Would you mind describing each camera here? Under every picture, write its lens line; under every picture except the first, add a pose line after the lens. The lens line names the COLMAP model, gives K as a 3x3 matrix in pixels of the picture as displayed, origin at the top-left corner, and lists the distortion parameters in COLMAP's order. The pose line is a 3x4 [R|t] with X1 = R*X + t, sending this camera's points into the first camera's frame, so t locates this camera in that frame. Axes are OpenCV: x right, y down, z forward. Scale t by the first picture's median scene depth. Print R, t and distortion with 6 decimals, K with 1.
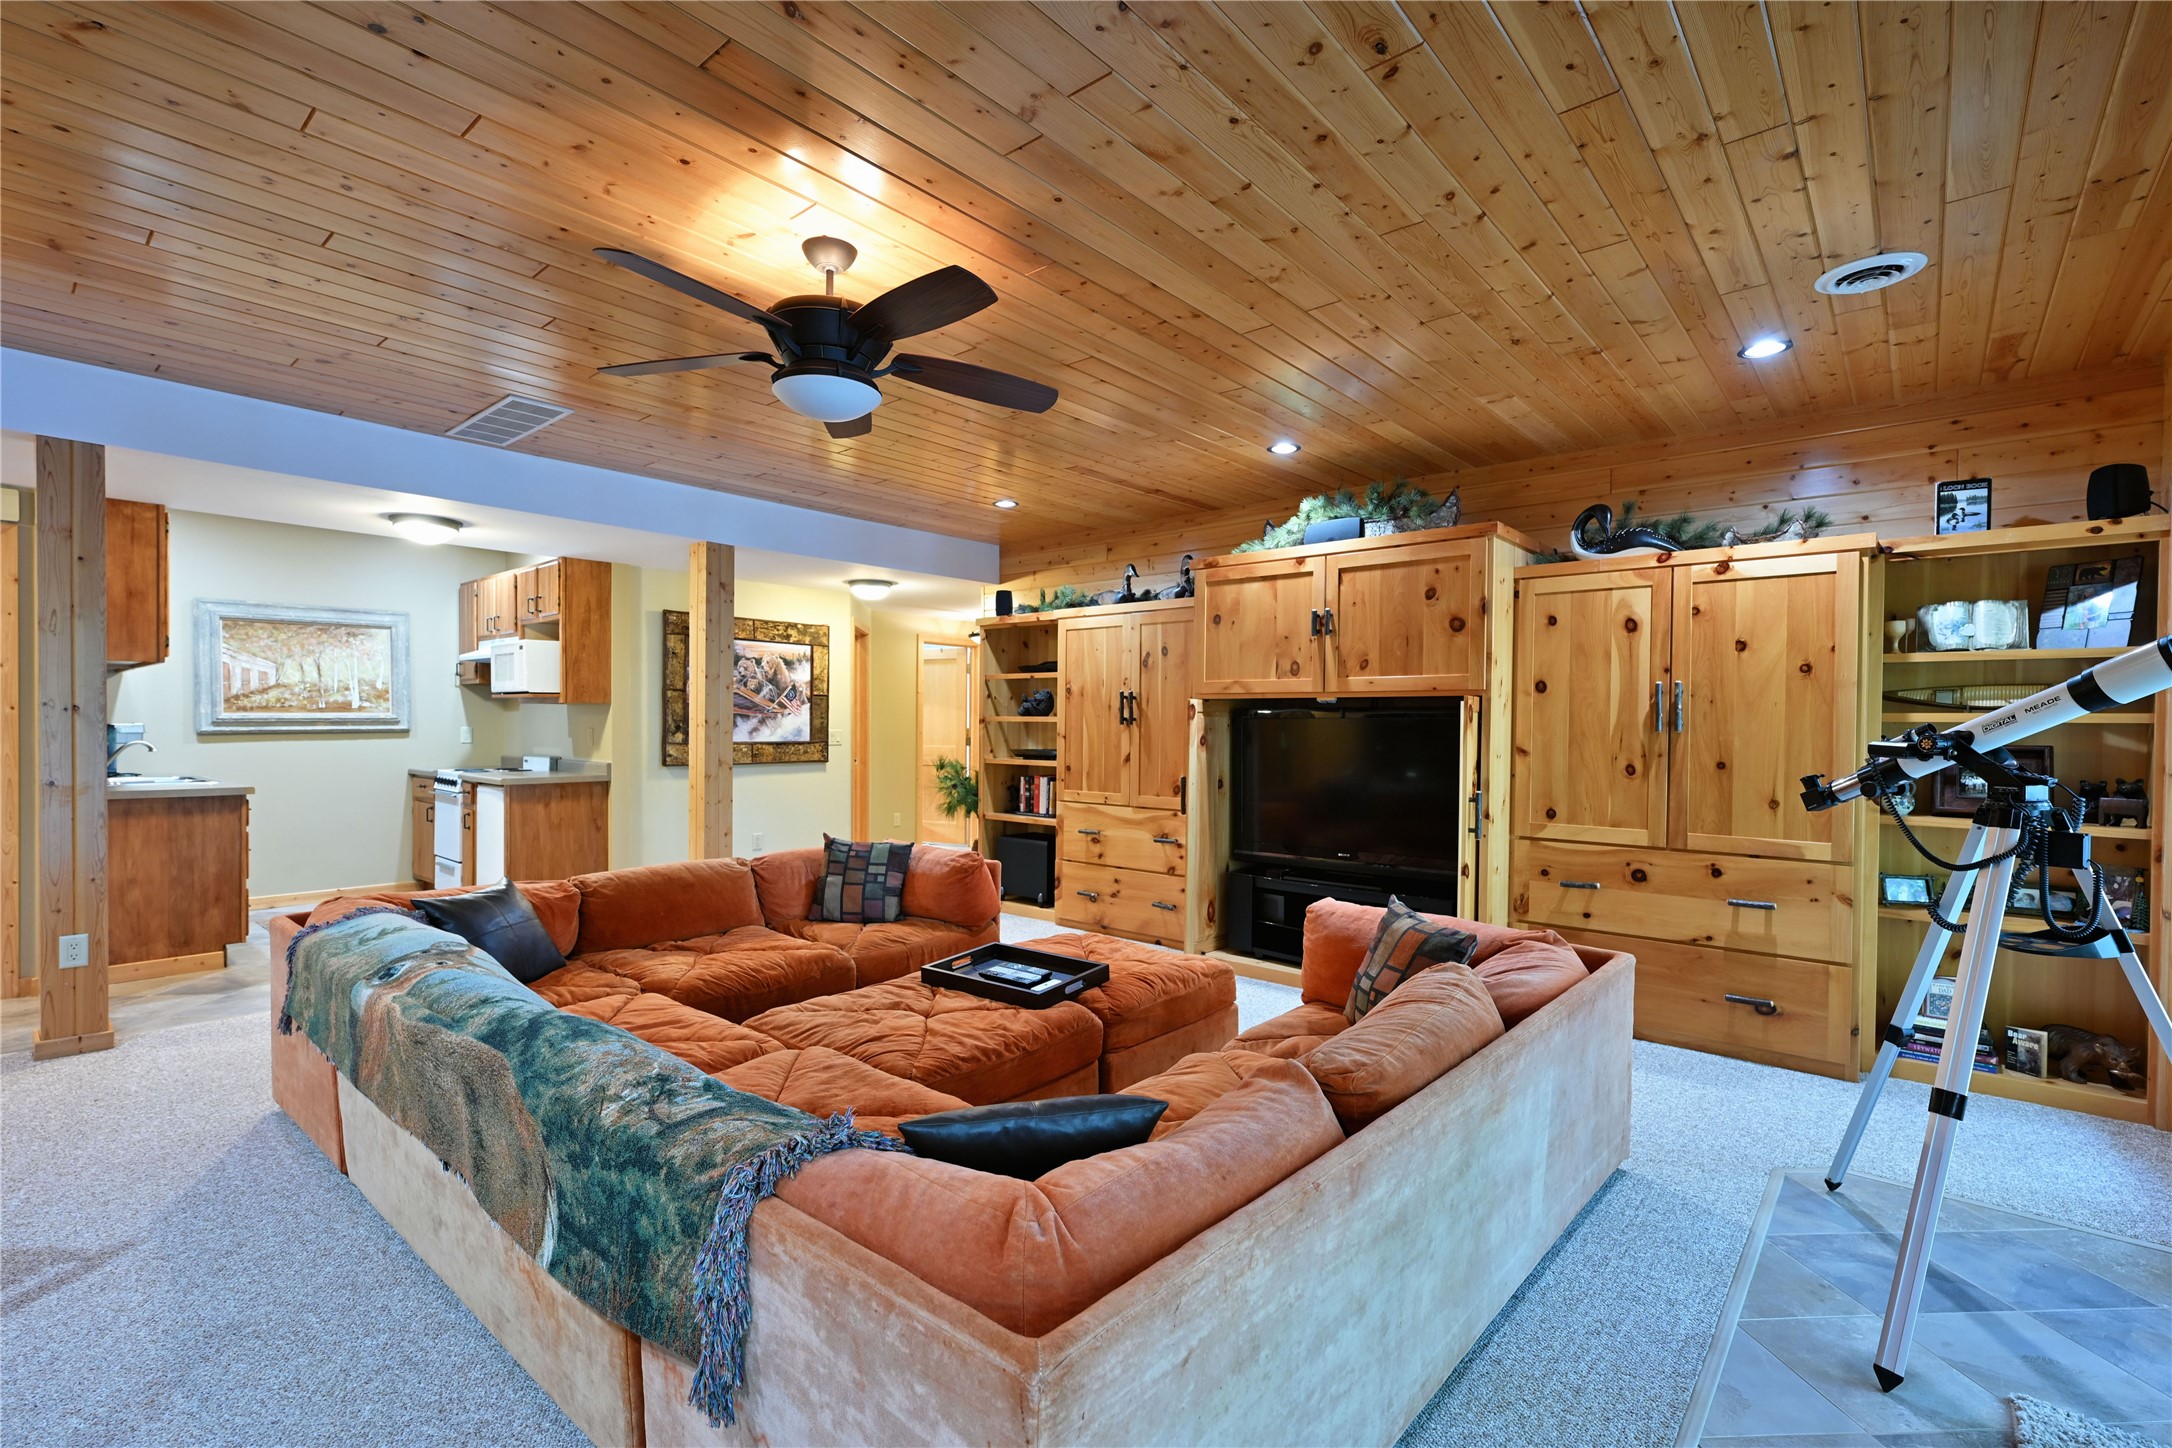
lens RADIAL K [[965.5, 0, 1078.4], [0, 965.5, 731.8], [0, 0, 1]] dist [-0.000161, 0.000379]
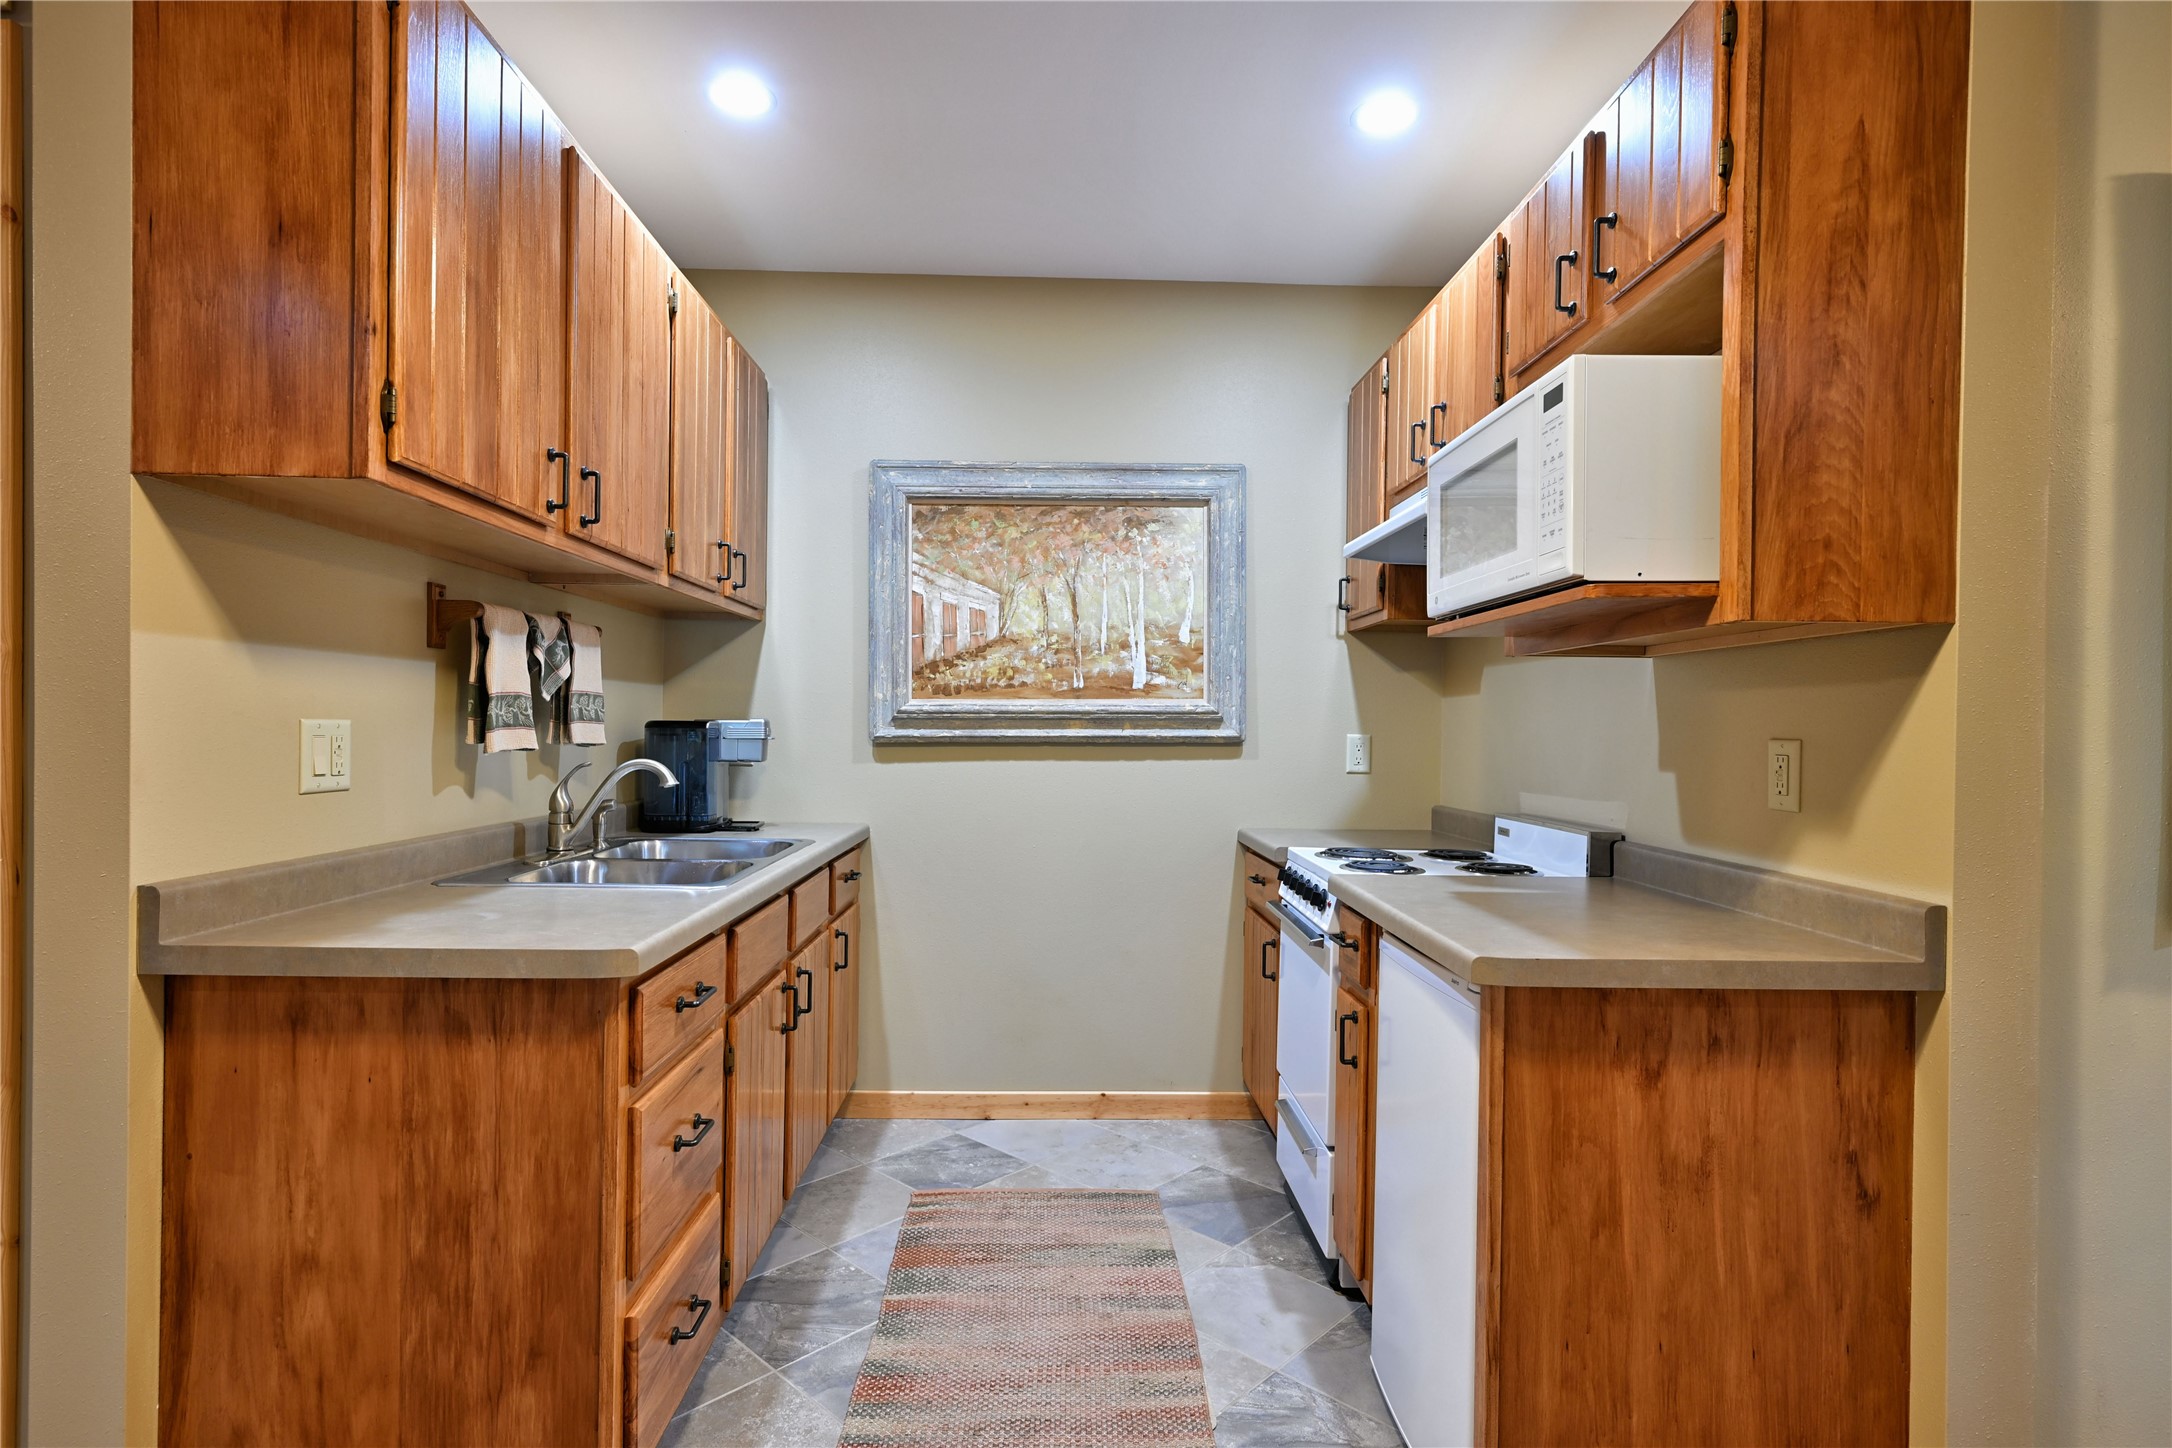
lens RADIAL K [[1078.1, 0, 1078.0], [0, 1078.1, 735.1], [0, 0, 1]] dist [0.003448, 0.000301]
pose [[0.674556, 0.008697, -0.738173, -0.433123], [-0.015451, 0.999878, -0.002339, -0.001957], [0.738062, 0.012984, 0.674608, 0.693542]]
